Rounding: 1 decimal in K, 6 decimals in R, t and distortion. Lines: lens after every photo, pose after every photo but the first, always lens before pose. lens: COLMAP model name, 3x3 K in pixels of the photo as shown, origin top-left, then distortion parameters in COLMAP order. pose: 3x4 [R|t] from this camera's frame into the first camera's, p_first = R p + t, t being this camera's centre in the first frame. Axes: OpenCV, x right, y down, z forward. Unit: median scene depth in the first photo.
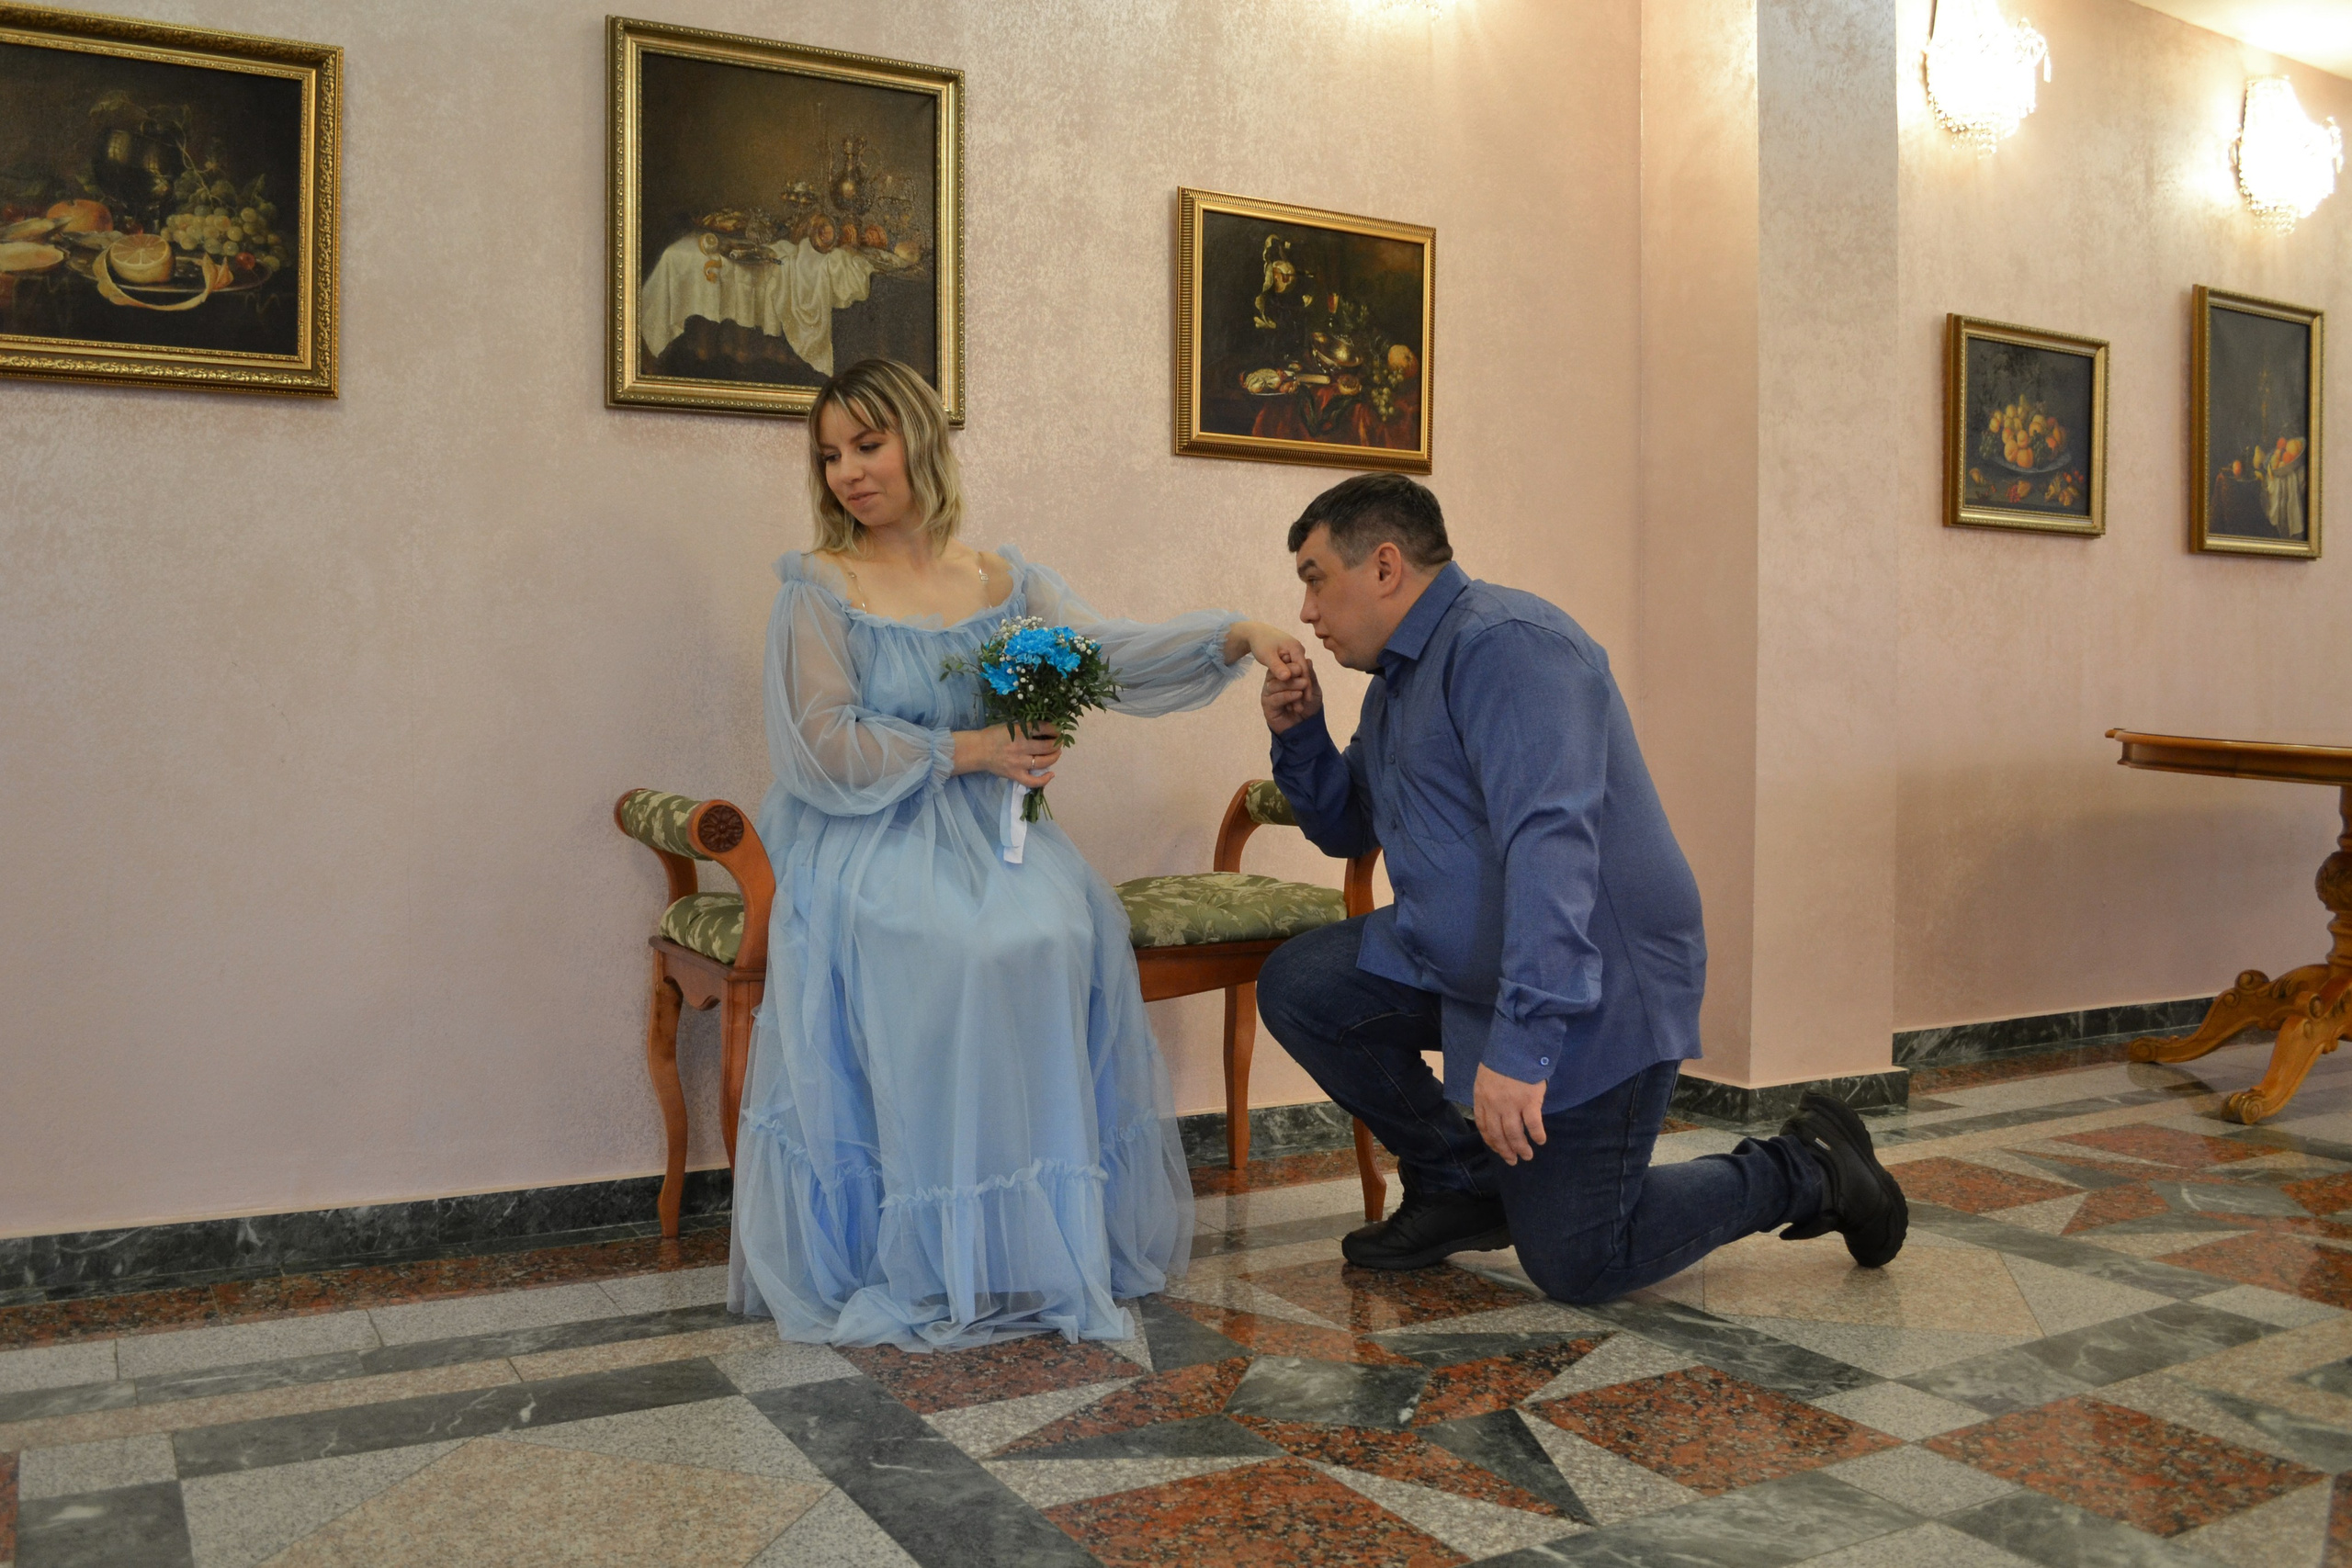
lens RADIAL K [[1826.9, 0, 1178.2], [0, 1826.9, 796.8], [0, 0, 1]] dist [-0.080479, 0.006916]
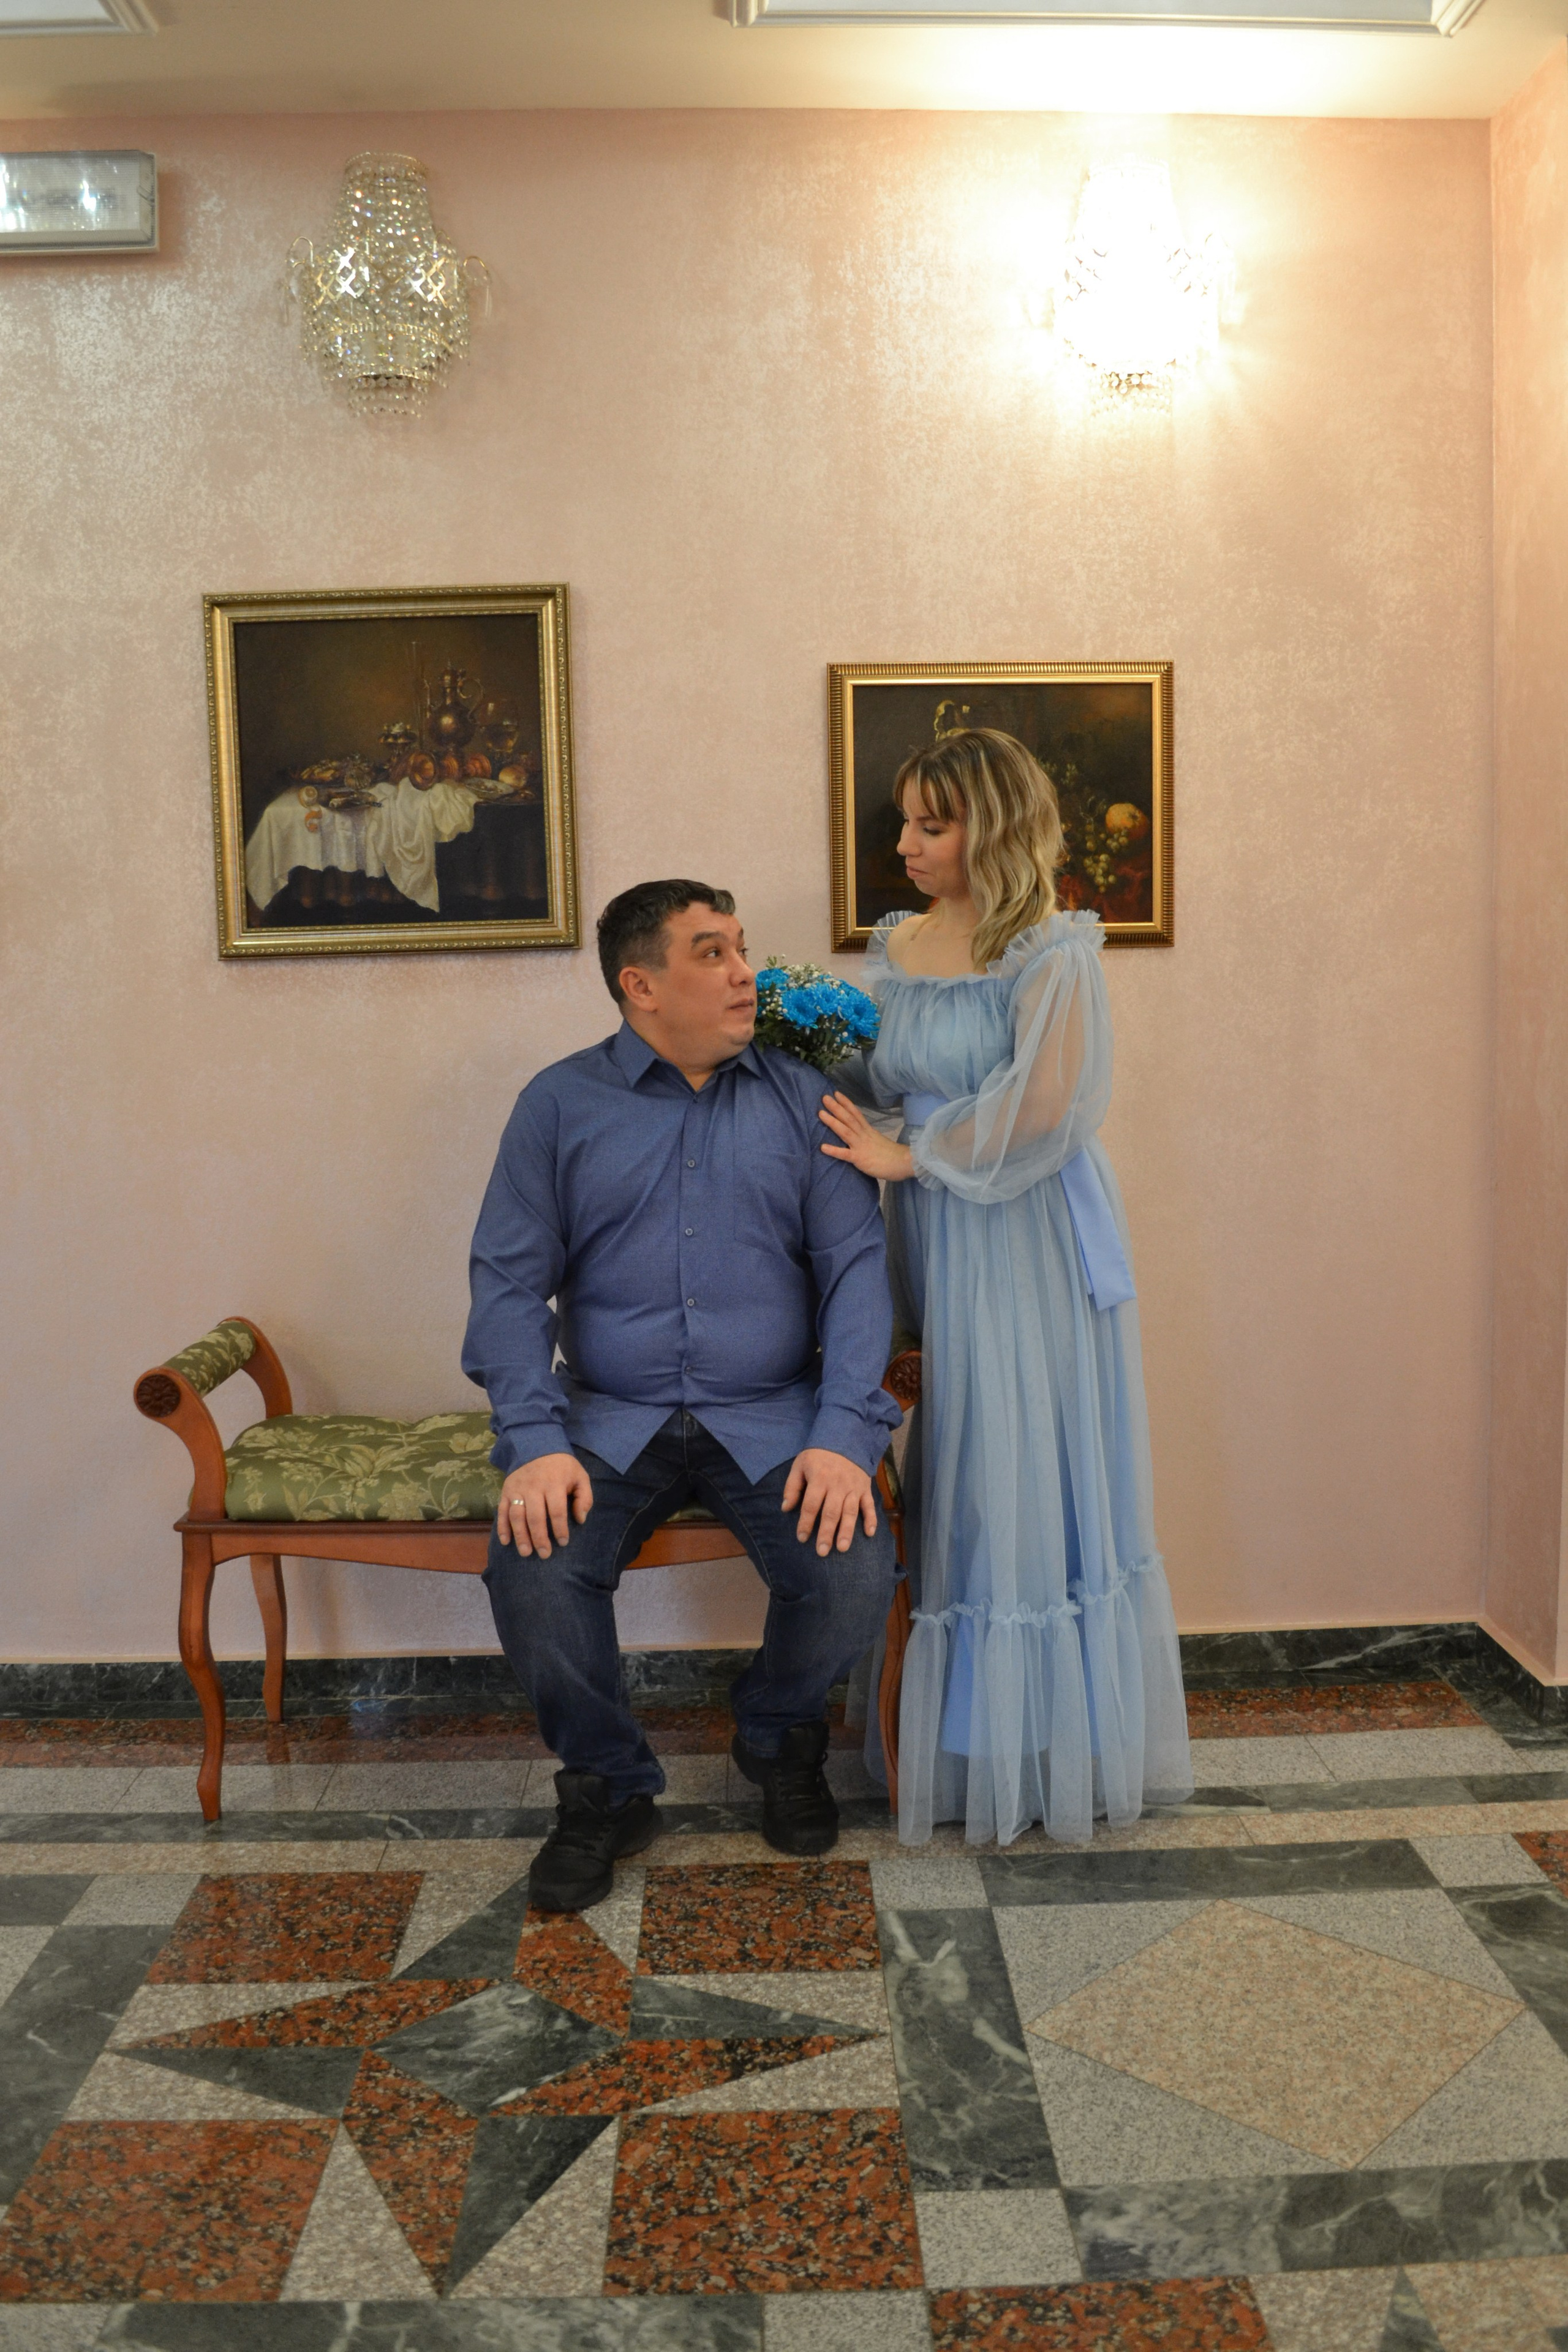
lens RADIAL K [[1871.9, 0, 766.7], [0, 1871.9, 1199.4], [0, 0, 1]] dist [-0.080215, 0.003613]
pose [[0.898397, 0.030040, -0.438156, 0.460593], [-0.004947, 0.998287, 0.058299, -0.137058], [0.439157, -0.050208, 0.897006, 0.136727]]
